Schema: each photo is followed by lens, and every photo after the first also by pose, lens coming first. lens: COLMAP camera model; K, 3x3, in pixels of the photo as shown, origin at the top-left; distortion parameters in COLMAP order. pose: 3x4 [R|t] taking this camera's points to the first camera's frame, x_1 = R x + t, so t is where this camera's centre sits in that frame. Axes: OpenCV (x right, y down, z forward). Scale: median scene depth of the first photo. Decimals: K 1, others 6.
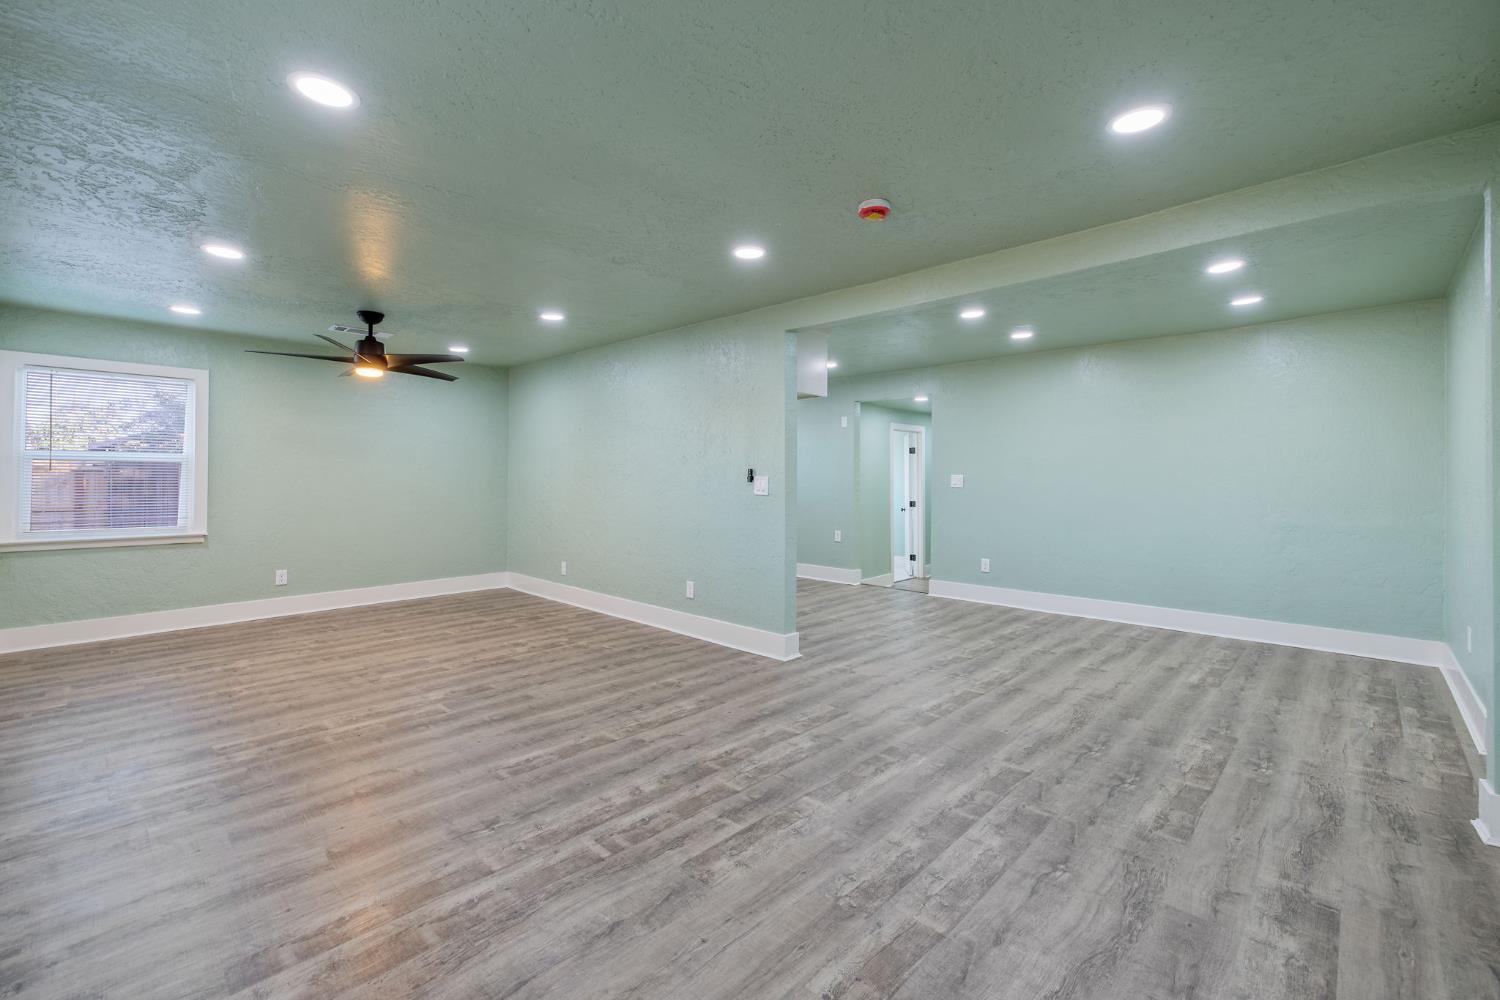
lens RADIAL K [[630.7, 0, 750.3], [0, 630.7, 472.7], [0, 0, 1]] dist [0.003679, 0.000365]
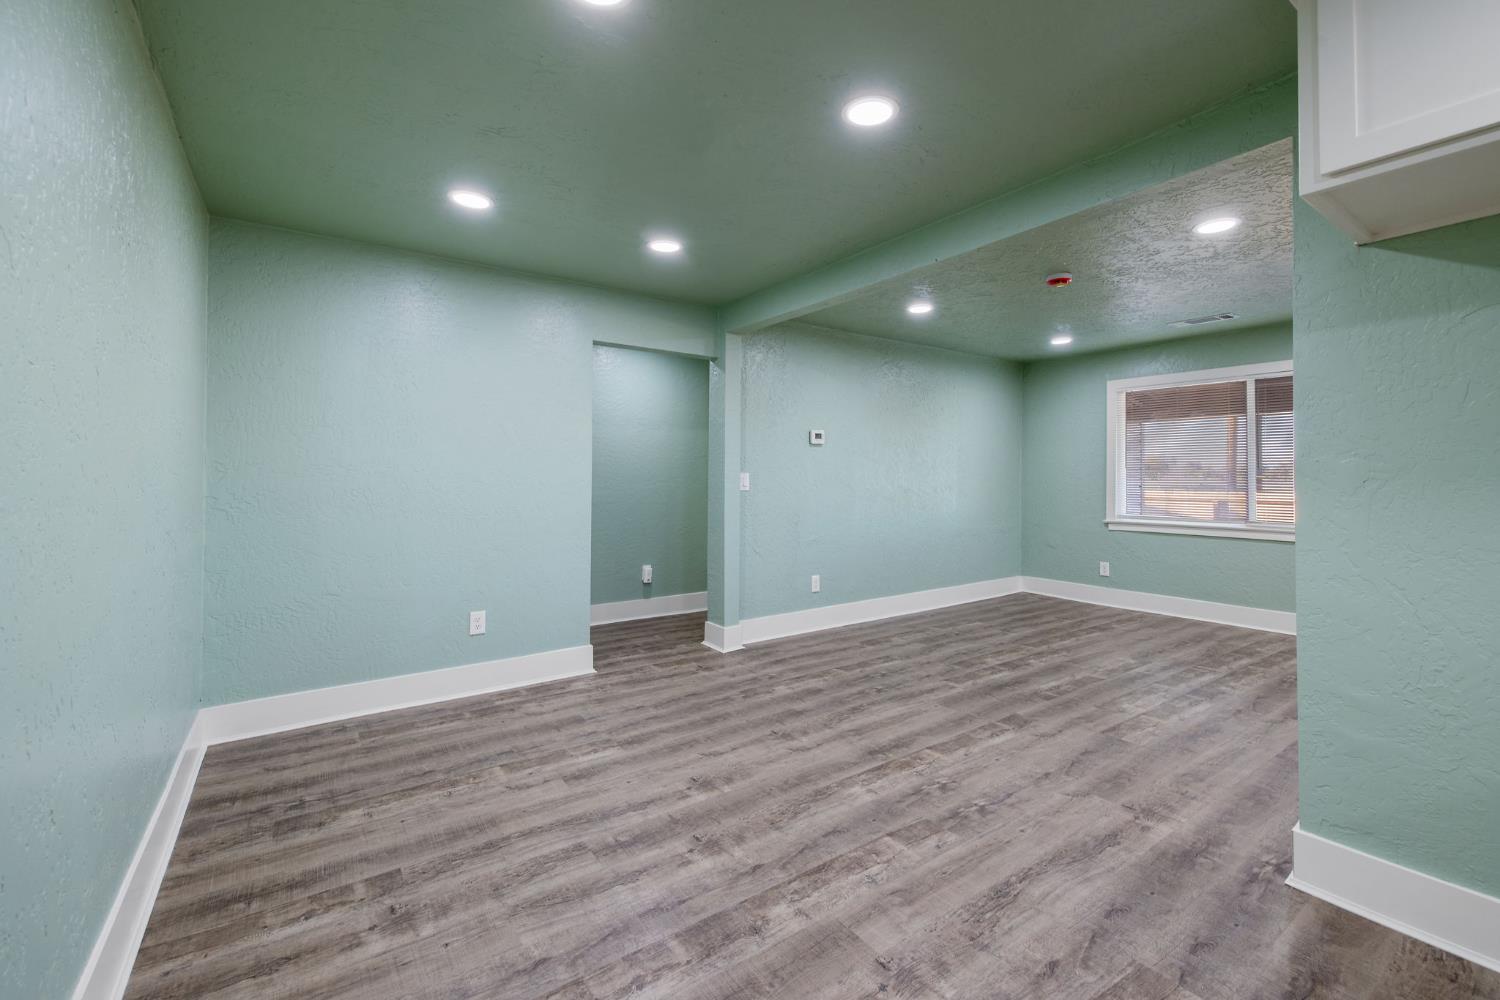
lens RADIAL K [[638.8, 0, 745.7], [0, 638.8, 475.1], [0, 0, 1]] dist [0.001642, 0.000500]
pose [[-0.980217, -0.001290, 0.197919, 0.539249], [-0.004069, 0.999899, -0.013632, 0.026702], [-0.197882, -0.014167, -0.980123, 2.278352]]
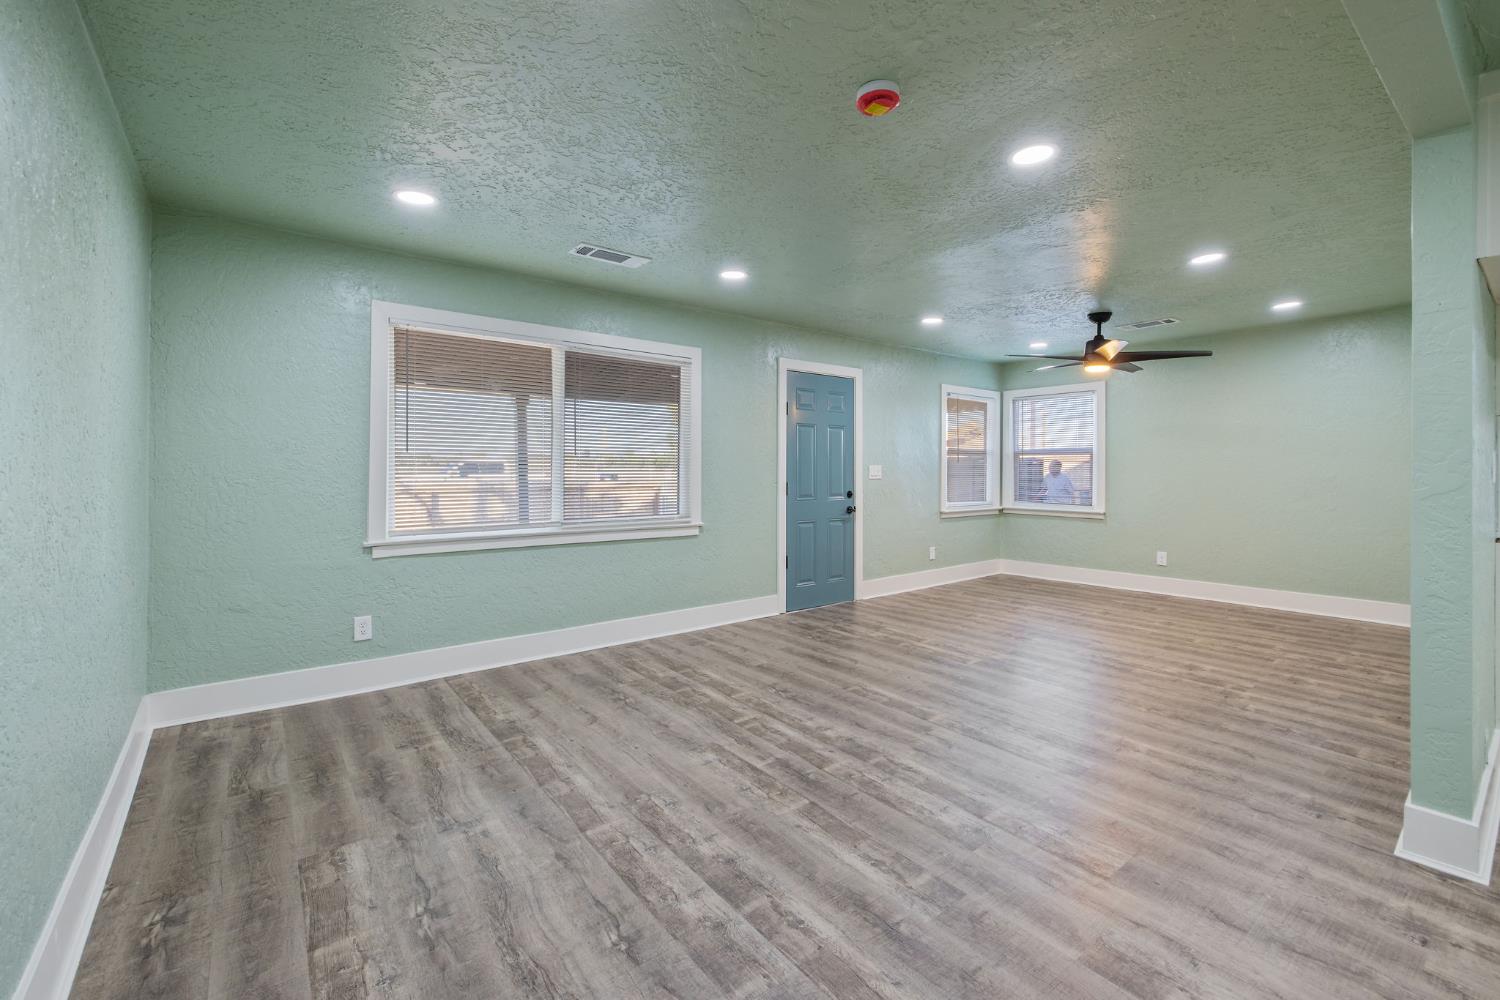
lens RADIAL K [[638.8, 0, 745.7], [0, 638.8, 475.1], [0, 0, 1]] dist [0.001642, 0.000500]
pose [[-0.149634, 0.007003, -0.988717, 0.865716], [0.009588, 0.999938, 0.005632, 0.016278], [0.988695, -0.008637, -0.149692, 0.875669]]
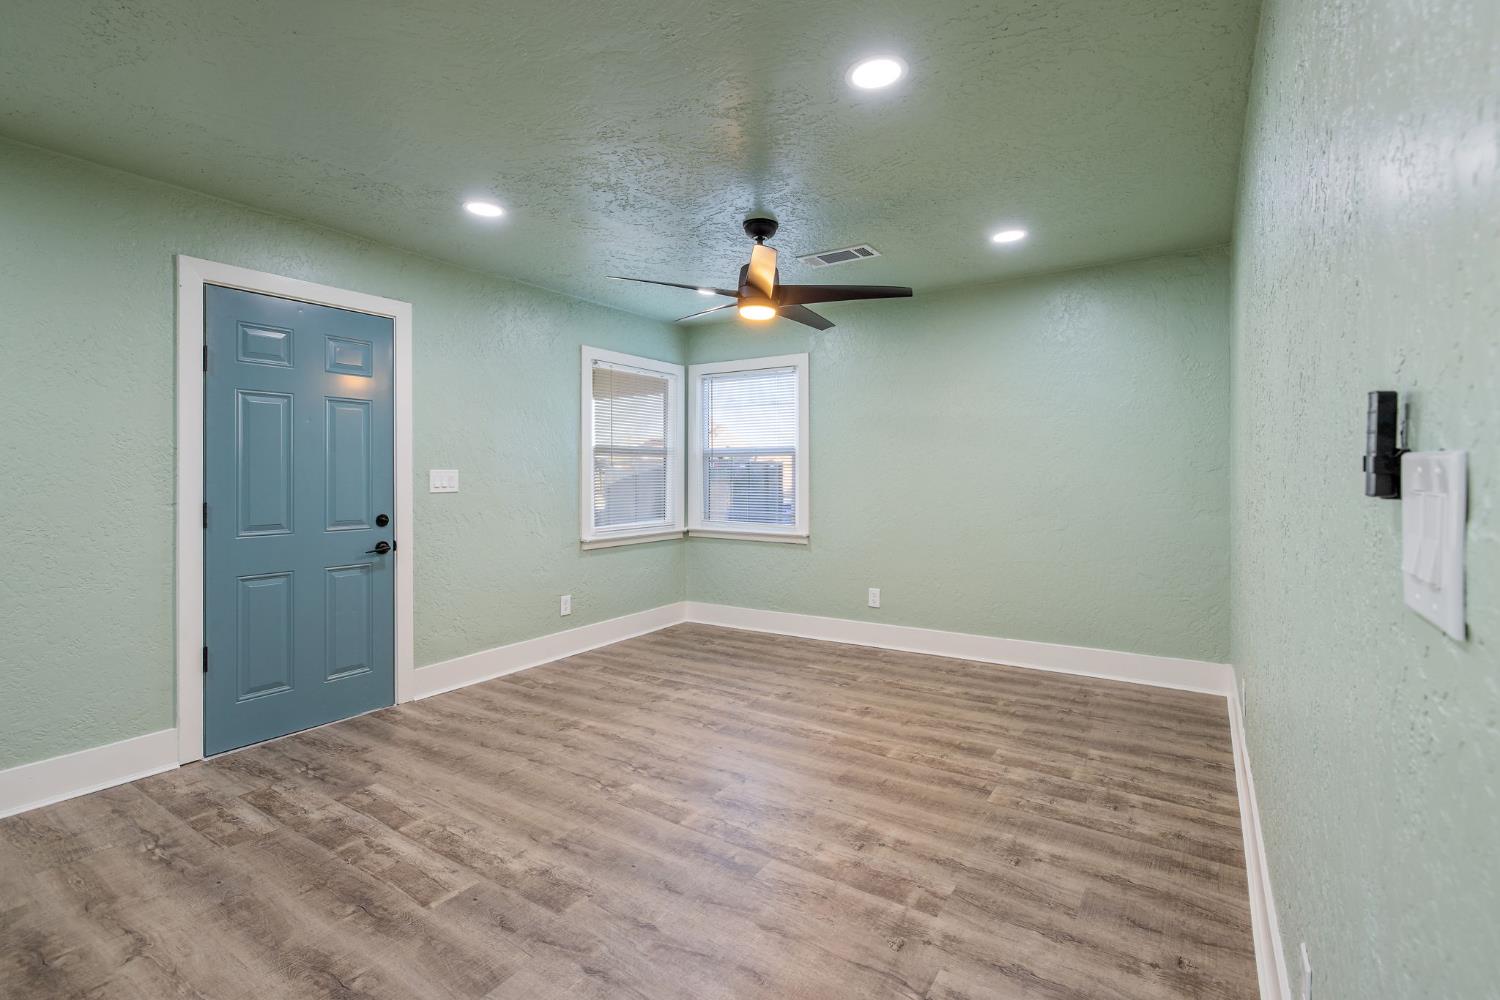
lens RADIAL K [[694.7, 0, 750.6], [0, 694.7, 475.1], [0, 0, 1]] dist [-0.003174, 0.000128]
pose [[0.179386, 0.000868, -0.983778, 0.171718], [0.010556, 0.999940, 0.002808, 0.013612], [0.983722, -0.010888, 0.179367, 1.323101]]
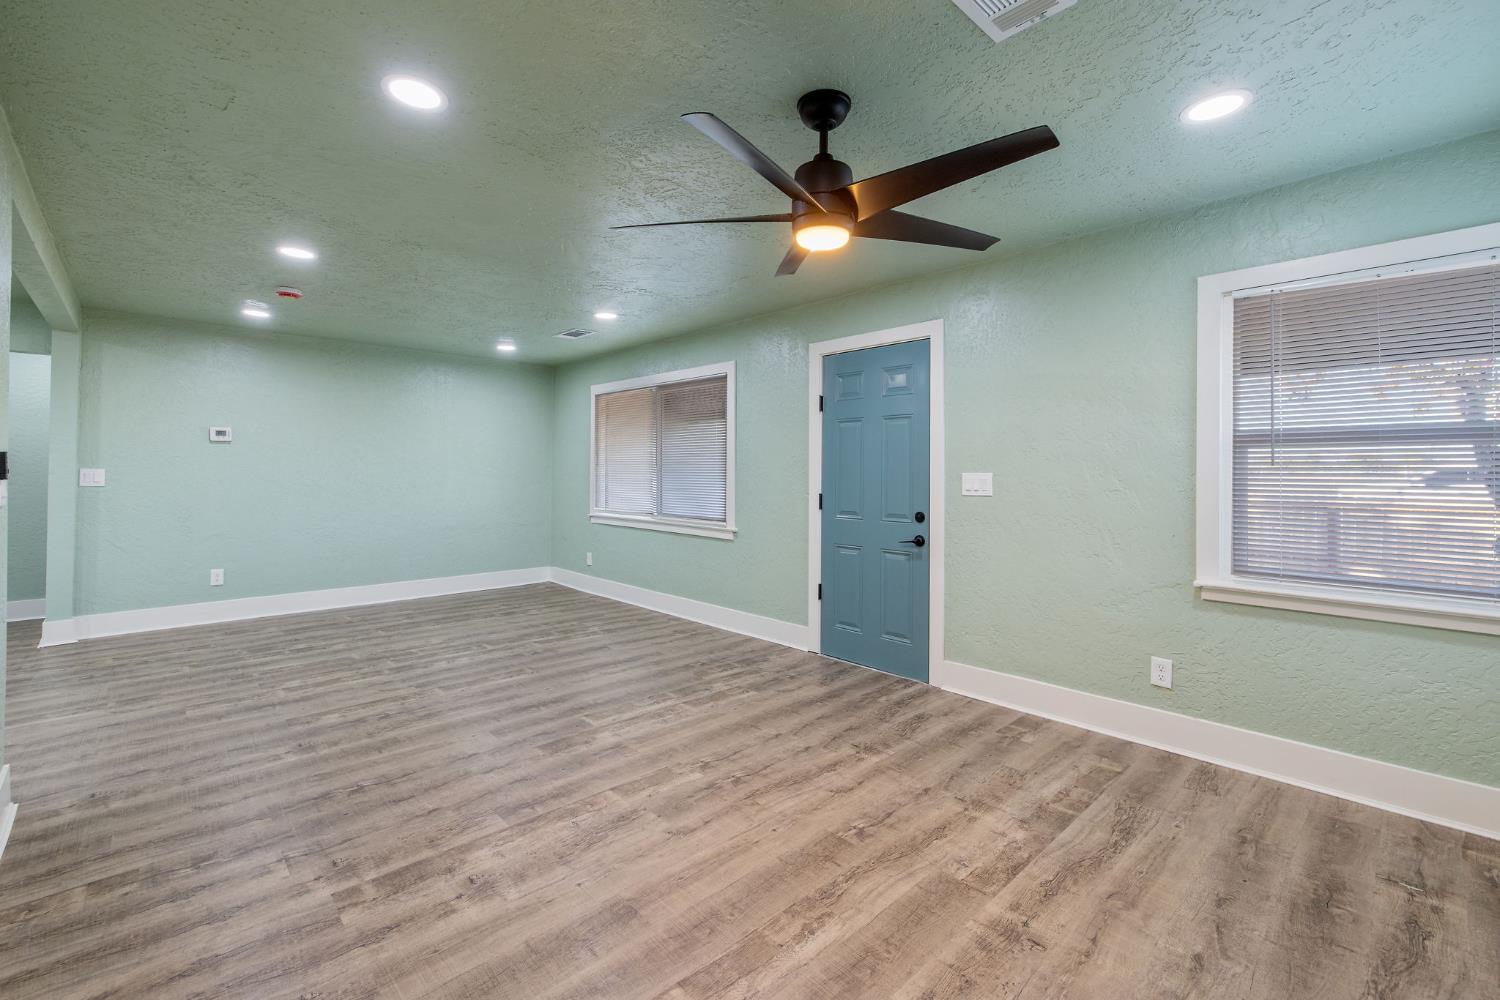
lens RADIAL K [[638.8, 0, 745.7], [0, 638.8, 475.1], [0, 0, 1]] dist [0.001642, 0.000500]
pose [[-0.998340, -0.006525, 0.057222, -0.883742], [-0.006992, 0.999944, -0.007964, 0.018273], [-0.057167, -0.008351, -0.998330, 2.222433]]
